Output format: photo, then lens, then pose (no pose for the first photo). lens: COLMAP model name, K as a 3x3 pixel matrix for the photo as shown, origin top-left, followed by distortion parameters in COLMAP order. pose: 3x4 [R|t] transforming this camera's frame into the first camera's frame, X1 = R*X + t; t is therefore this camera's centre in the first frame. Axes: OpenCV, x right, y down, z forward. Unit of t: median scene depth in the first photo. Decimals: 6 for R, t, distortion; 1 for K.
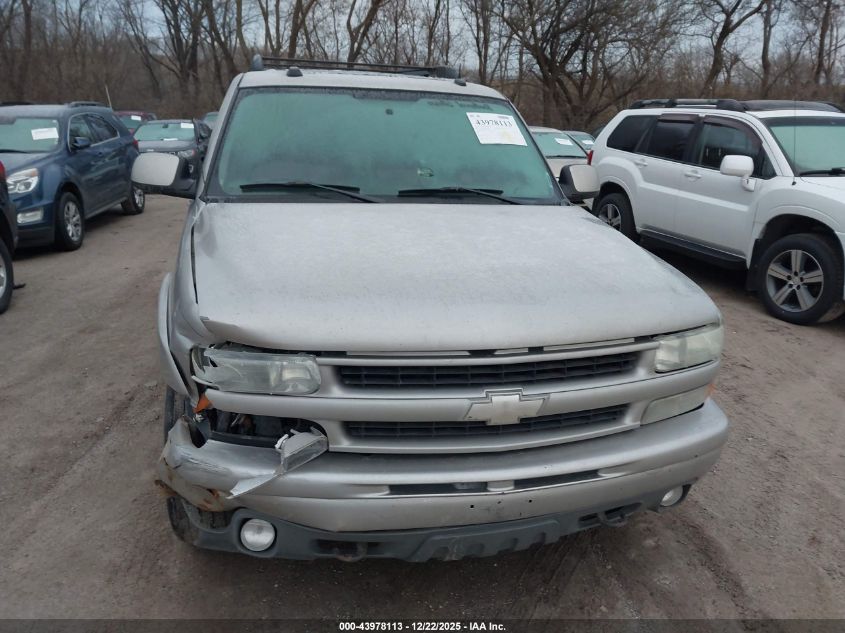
lens RADIAL K [[666.7, 0, 421.8], [0, 666.7, 310.8], [0, 0, 1]] dist [0.031294, -0.053598]
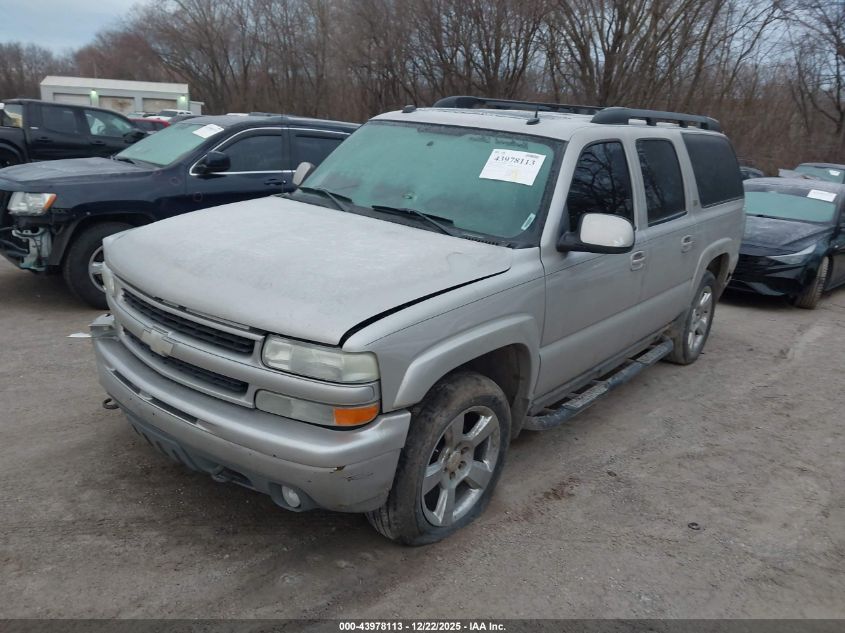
lens RADIAL K [[666.7, 0, 422.0], [0, 666.7, 322.5], [0, 0, 1]] dist [0.031294, -0.053598]
pose [[0.600730, 0.240441, -0.762438, 0.955525], [-0.282411, 0.956037, 0.078981, -0.099049], [0.747908, 0.167875, 0.642224, 0.330121]]
